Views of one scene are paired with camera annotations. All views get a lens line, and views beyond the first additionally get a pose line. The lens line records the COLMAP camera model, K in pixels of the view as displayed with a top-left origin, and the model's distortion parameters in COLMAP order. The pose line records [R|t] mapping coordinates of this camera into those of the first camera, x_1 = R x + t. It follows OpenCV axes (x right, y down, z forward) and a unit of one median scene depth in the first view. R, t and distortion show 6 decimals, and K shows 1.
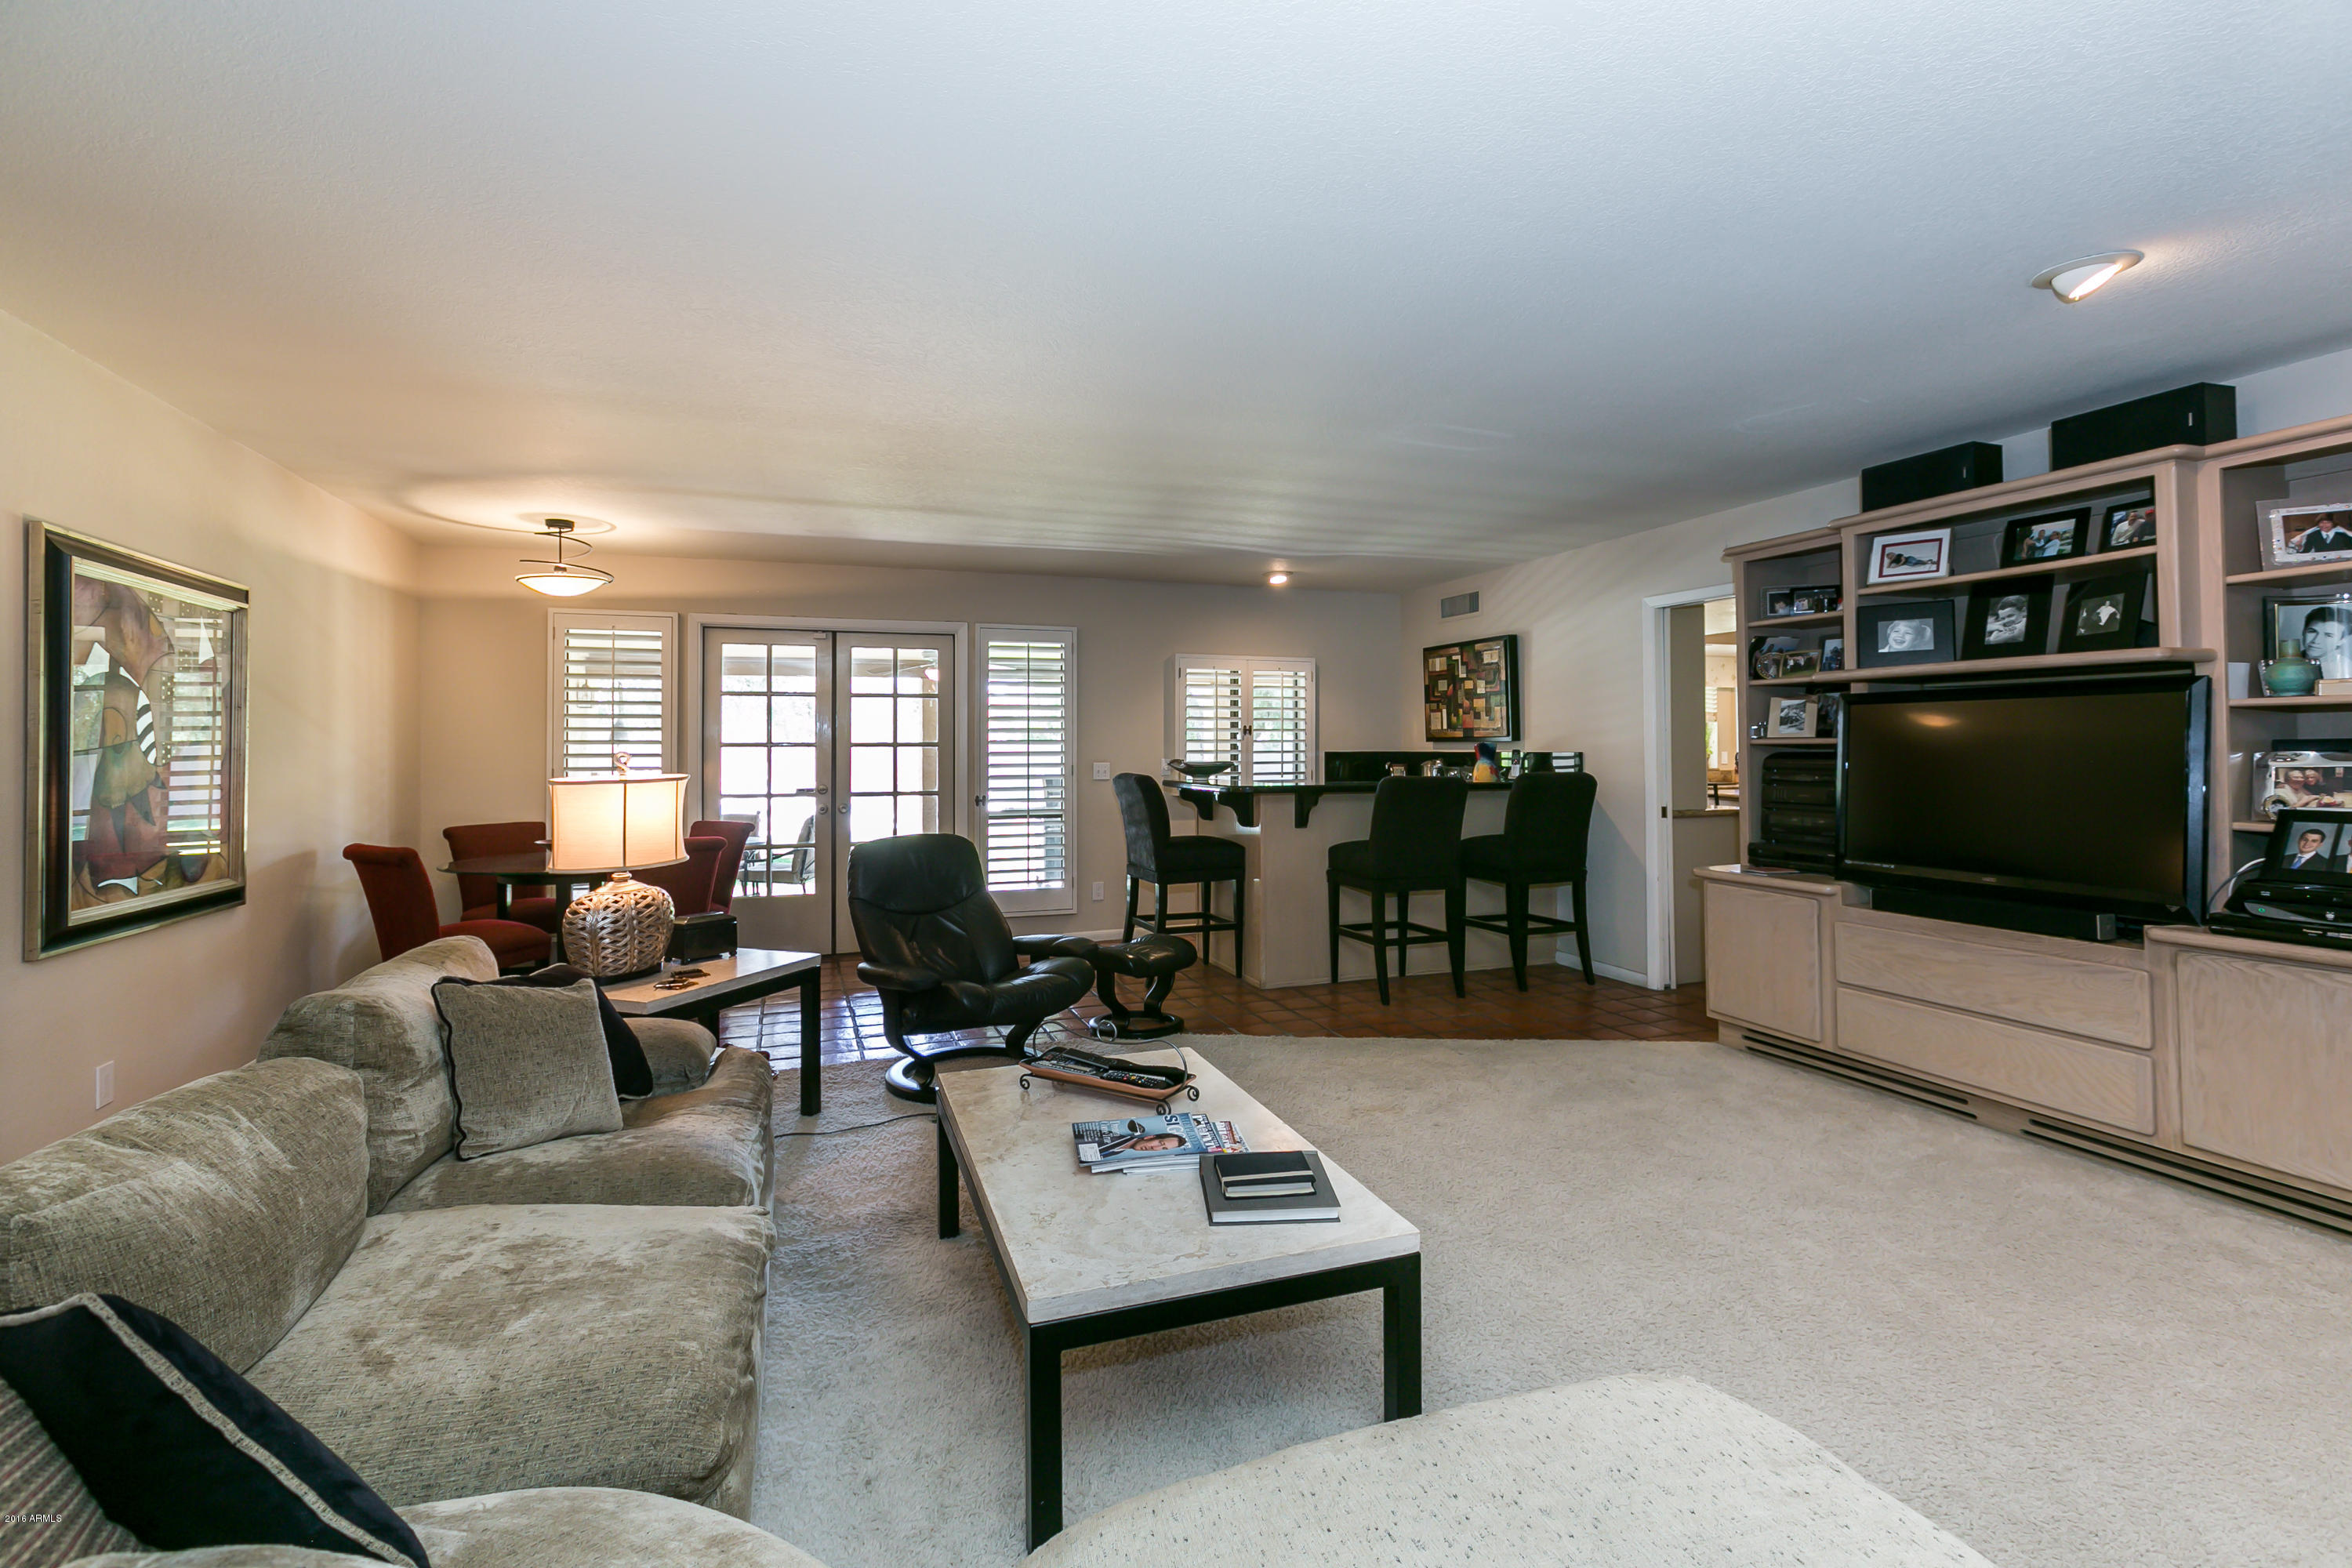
lens RADIAL K [[1062.5, 0, 1188.1], [0, 1062.5, 734.8], [0, 0, 1]] dist [0.000060, -0.001229]
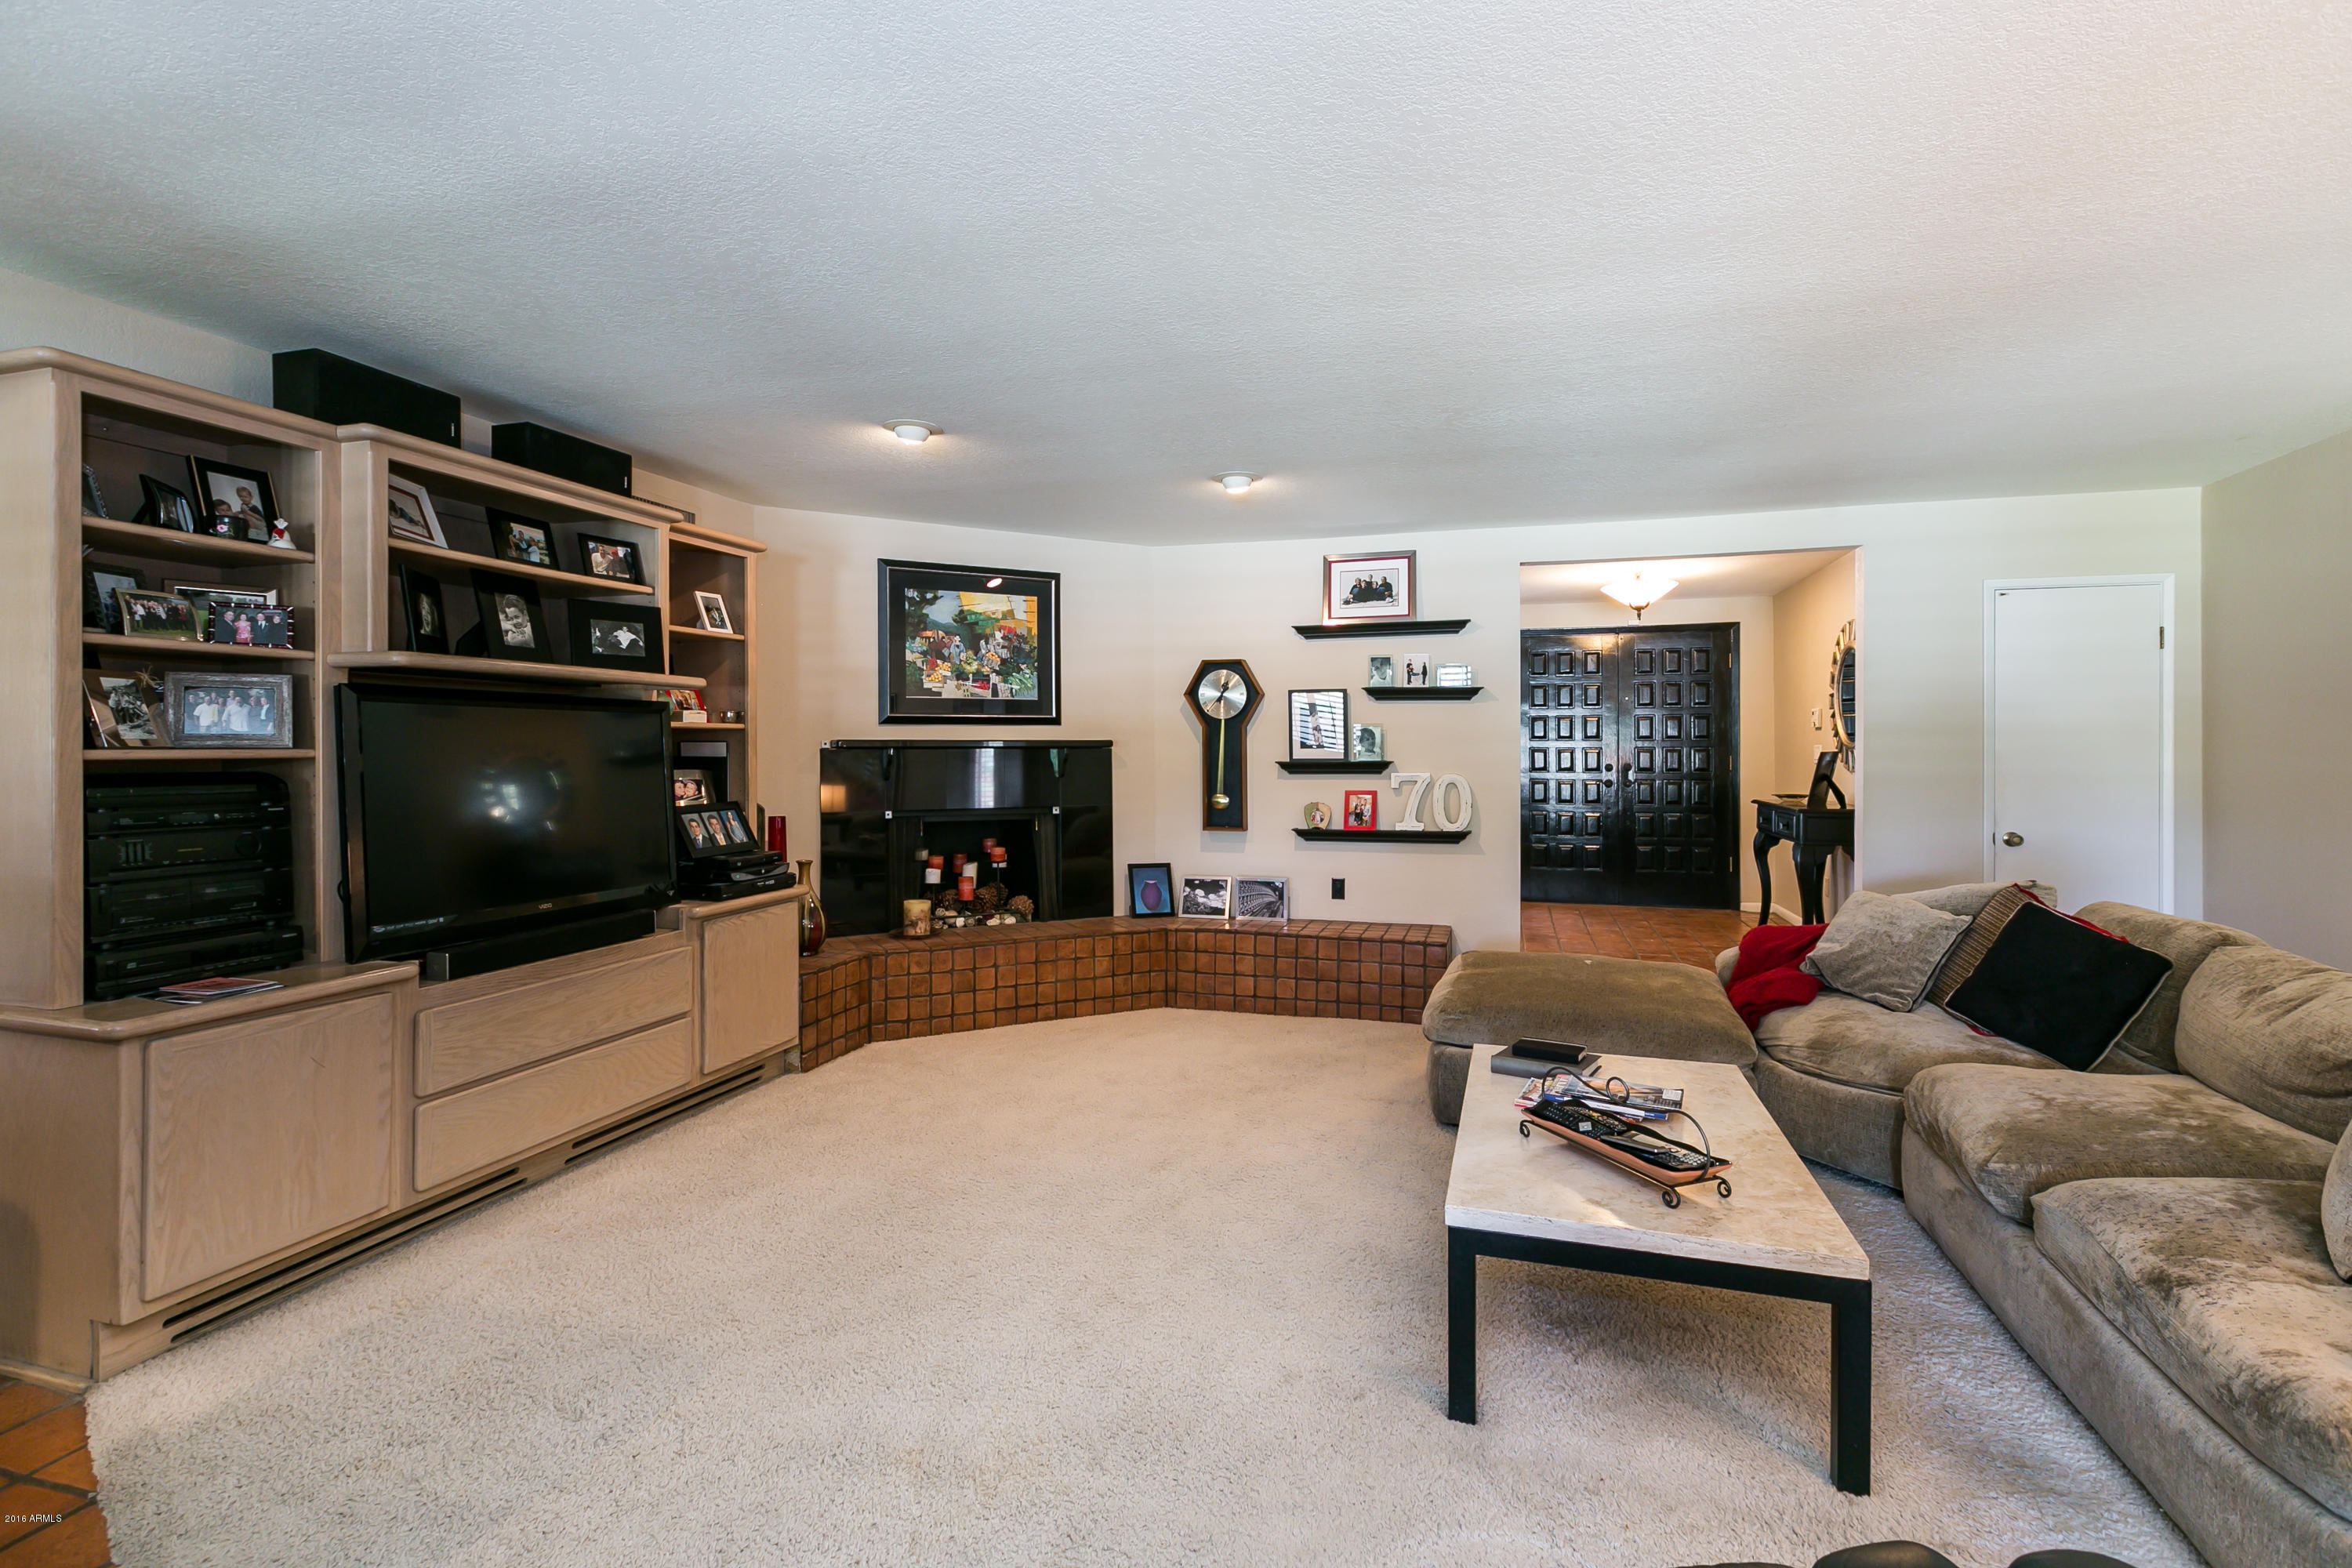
lens RADIAL K [[1062.5, 0, 1188.1], [0, 1062.5, 734.8], [0, 0, 1]] dist [0.000060, -0.001229]
pose [[-0.787380, 0.014647, 0.616294, -0.244960], [-0.001799, 0.999659, -0.026057, 0.012082], [-0.616466, -0.021626, -0.787085, 1.381311]]
